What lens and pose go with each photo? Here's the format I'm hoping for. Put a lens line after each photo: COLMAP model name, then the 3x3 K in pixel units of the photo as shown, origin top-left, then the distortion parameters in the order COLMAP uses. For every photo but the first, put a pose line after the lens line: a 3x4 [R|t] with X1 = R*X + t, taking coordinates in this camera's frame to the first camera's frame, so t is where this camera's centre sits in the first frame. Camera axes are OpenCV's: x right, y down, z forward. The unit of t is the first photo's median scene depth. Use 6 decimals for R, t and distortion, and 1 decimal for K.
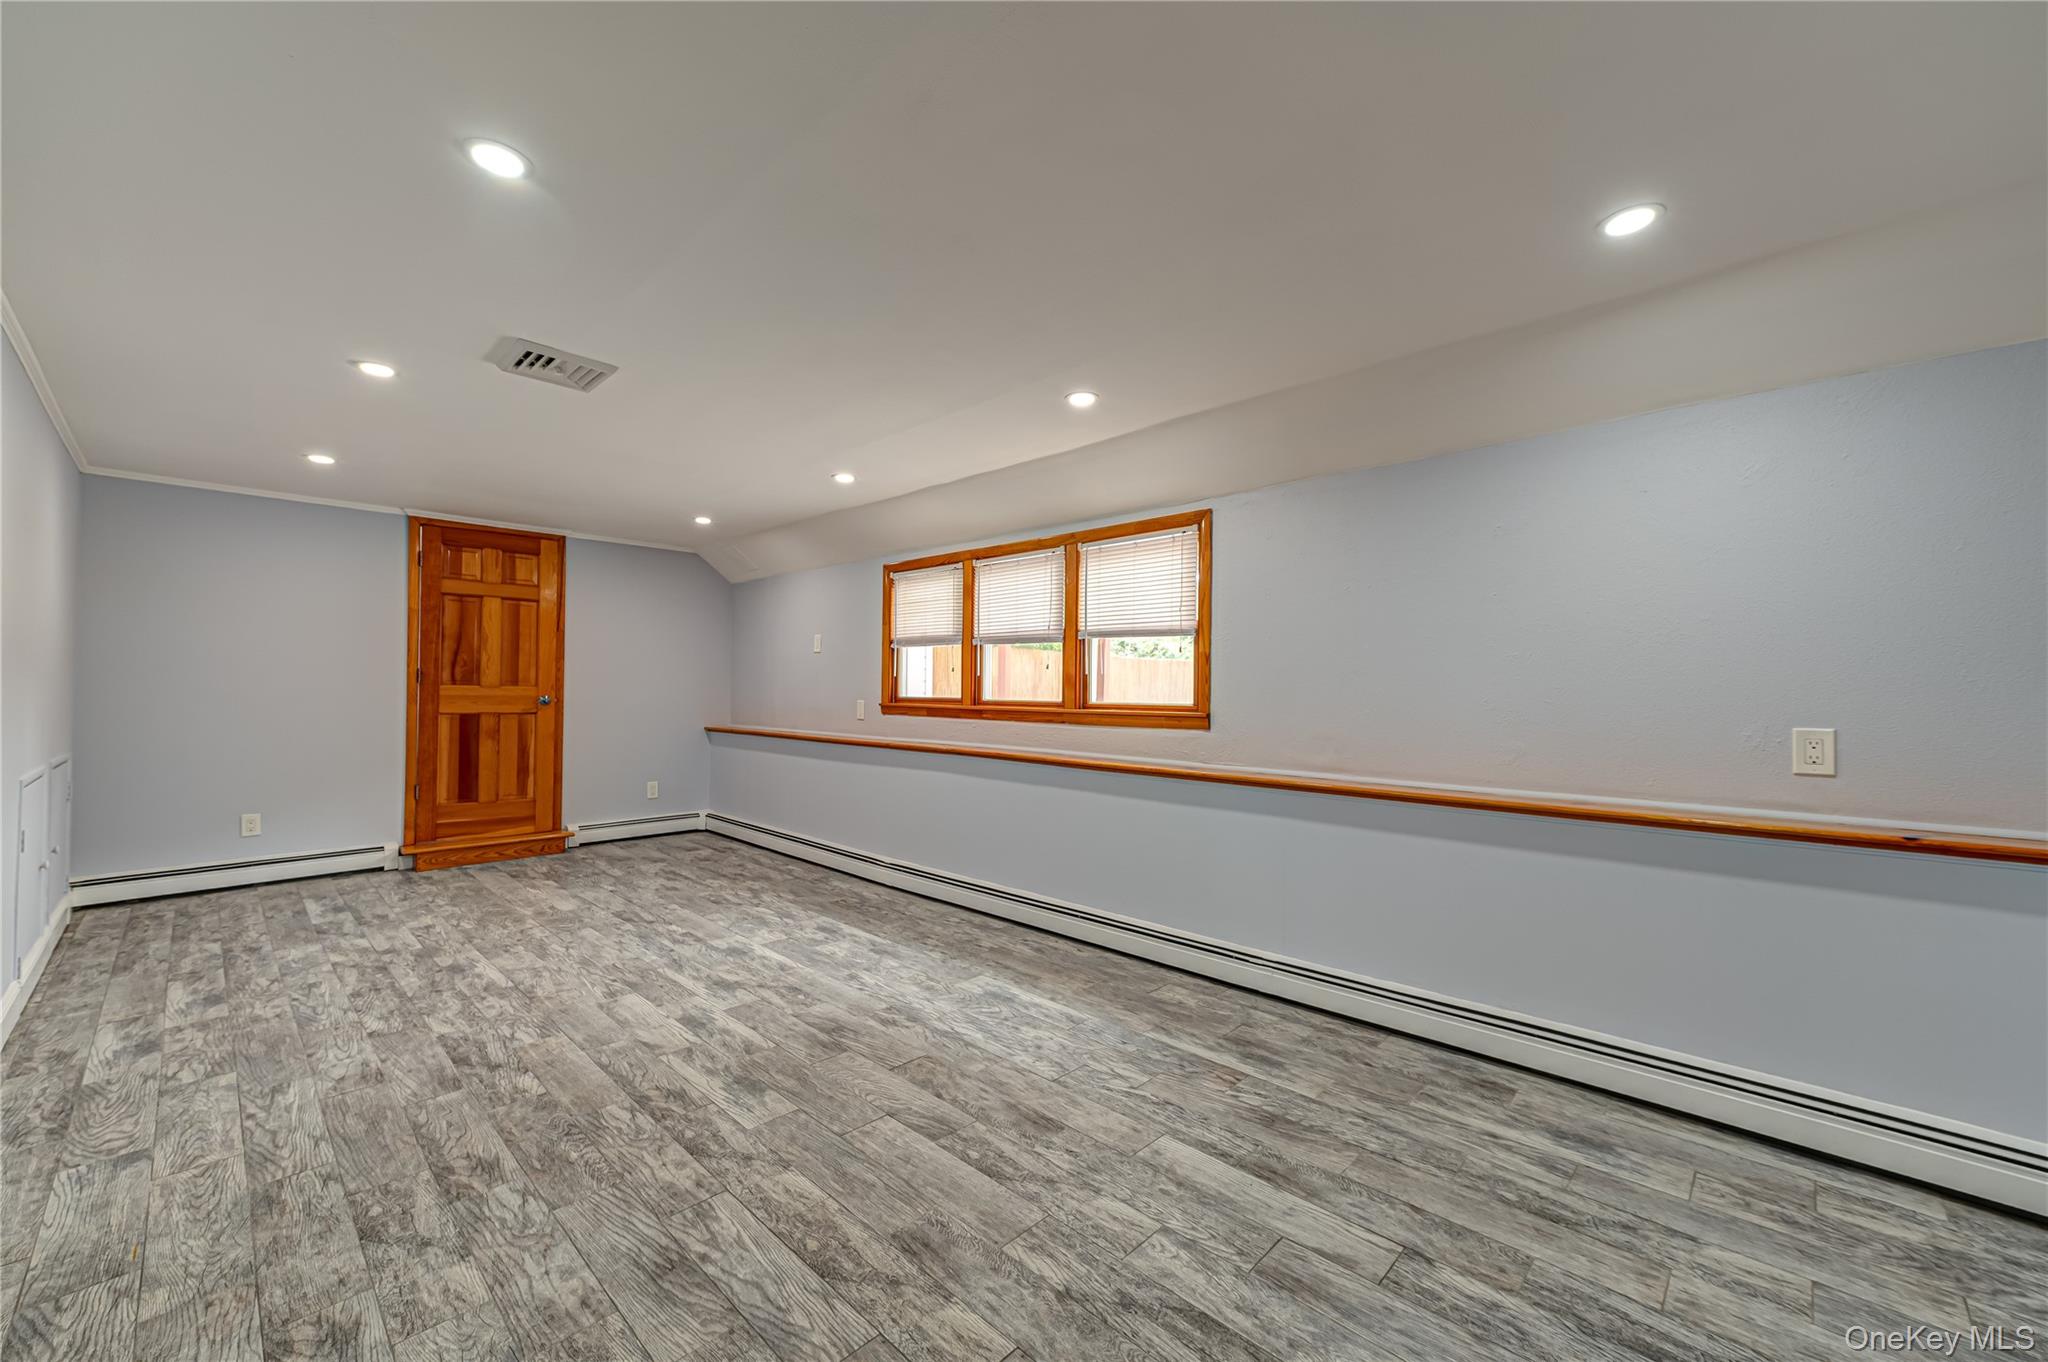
lens RADIAL K [[799.6, 0, 1018.9], [0, 799.6, 691.8], [0, 0, 1]] dist [0.012750, 0.000826]
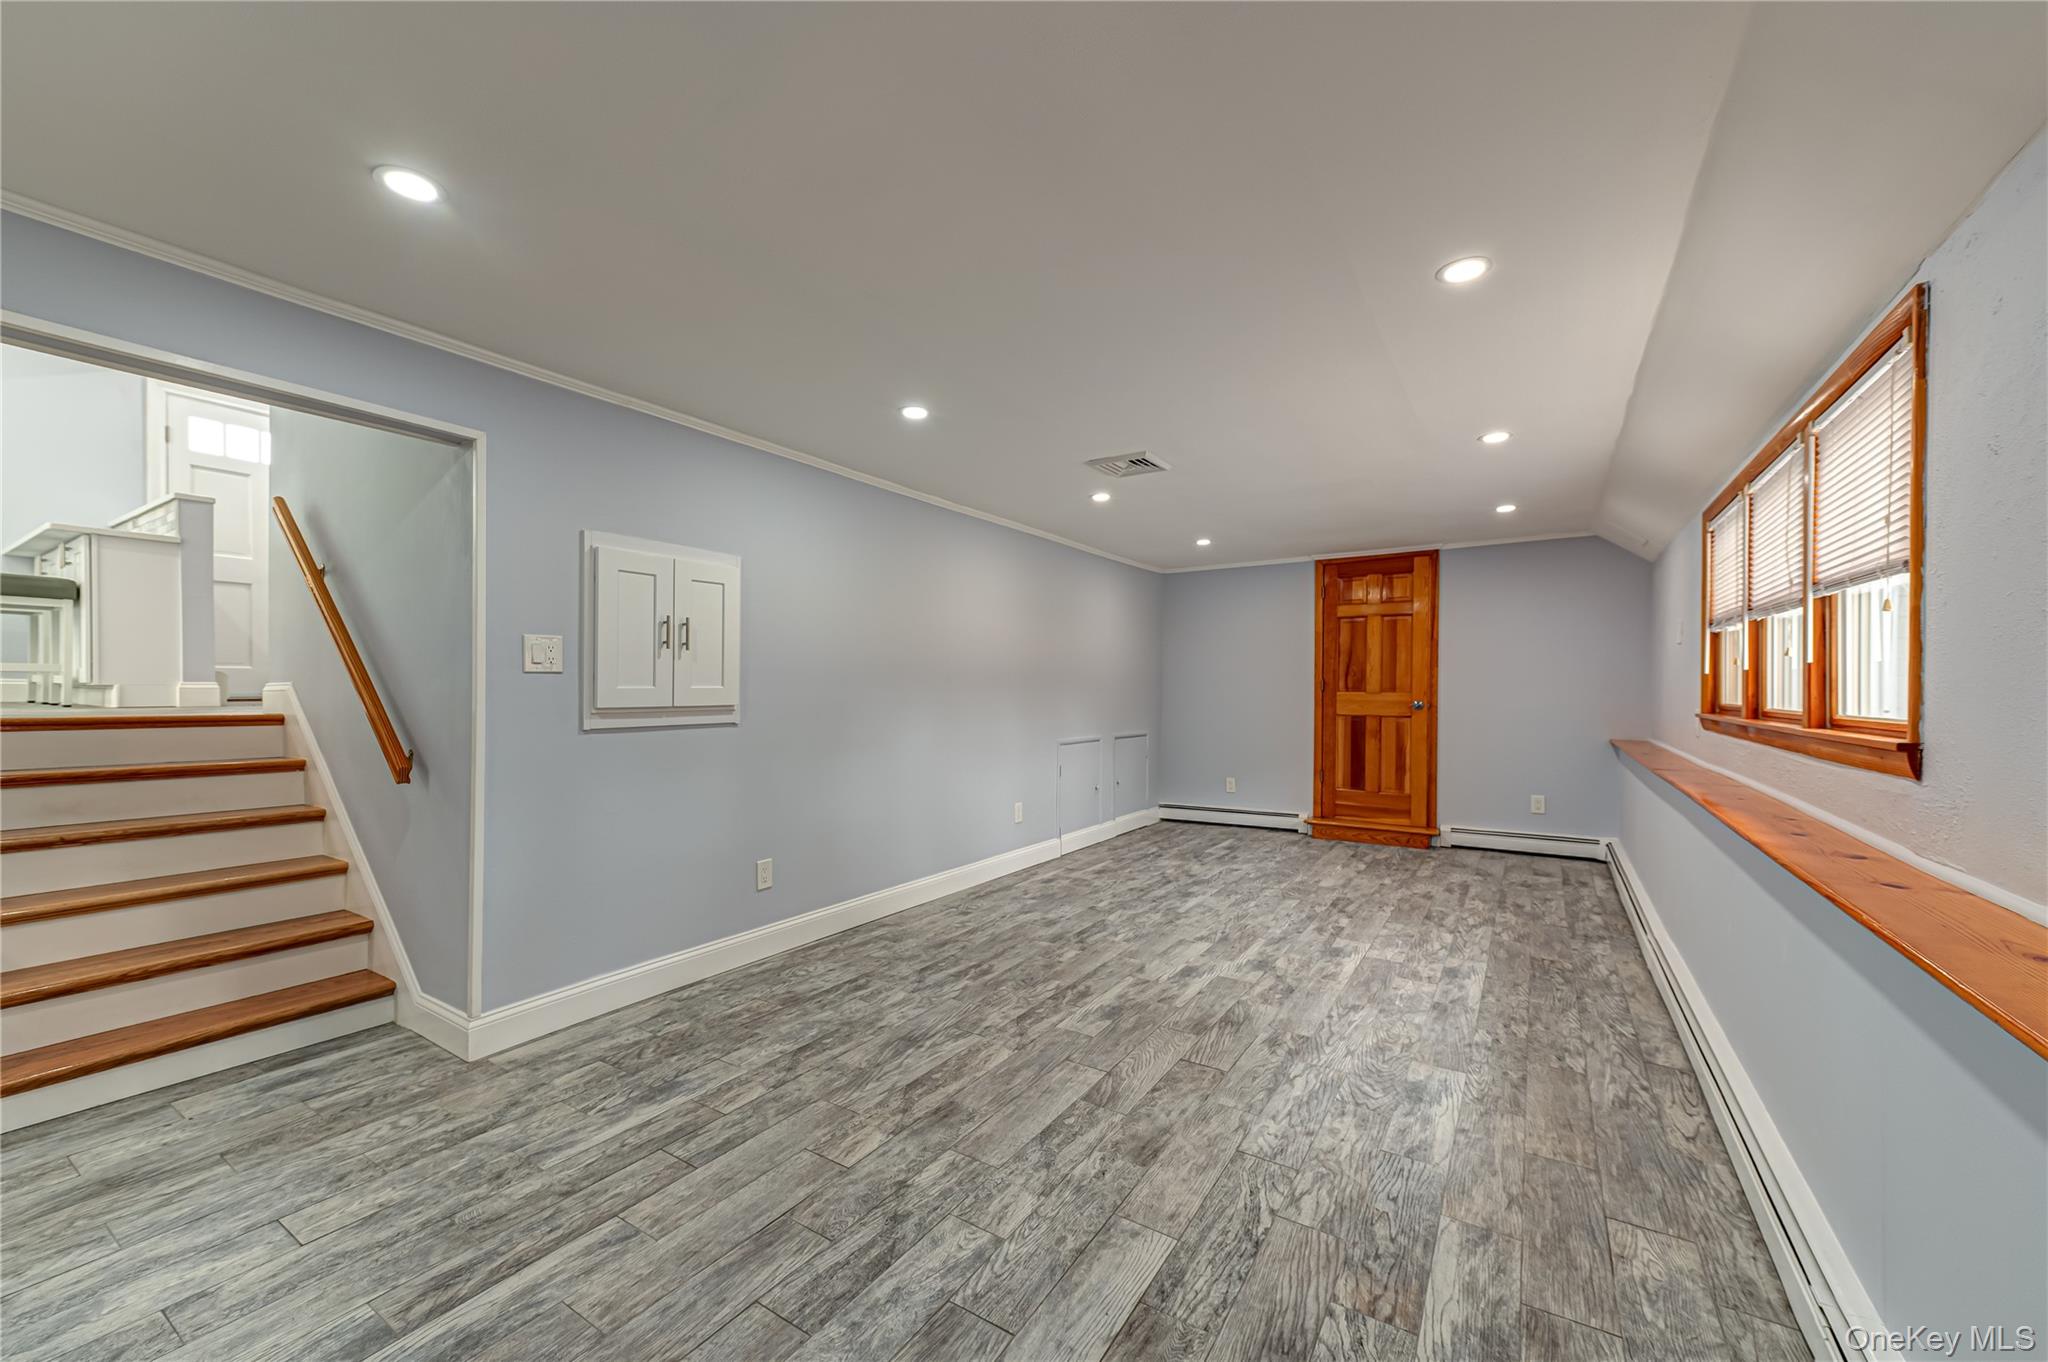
lens RADIAL K [[799.6, 0, 1018.9], [0, 799.6, 691.8], [0, 0, 1]] dist [0.012750, 0.000826]
pose [[0.198282, -0.006564, -0.980123, 0.647376], [-0.001684, 0.999974, -0.007038, 0.001842], [0.980144, 0.003046, 0.198265, 0.462611]]
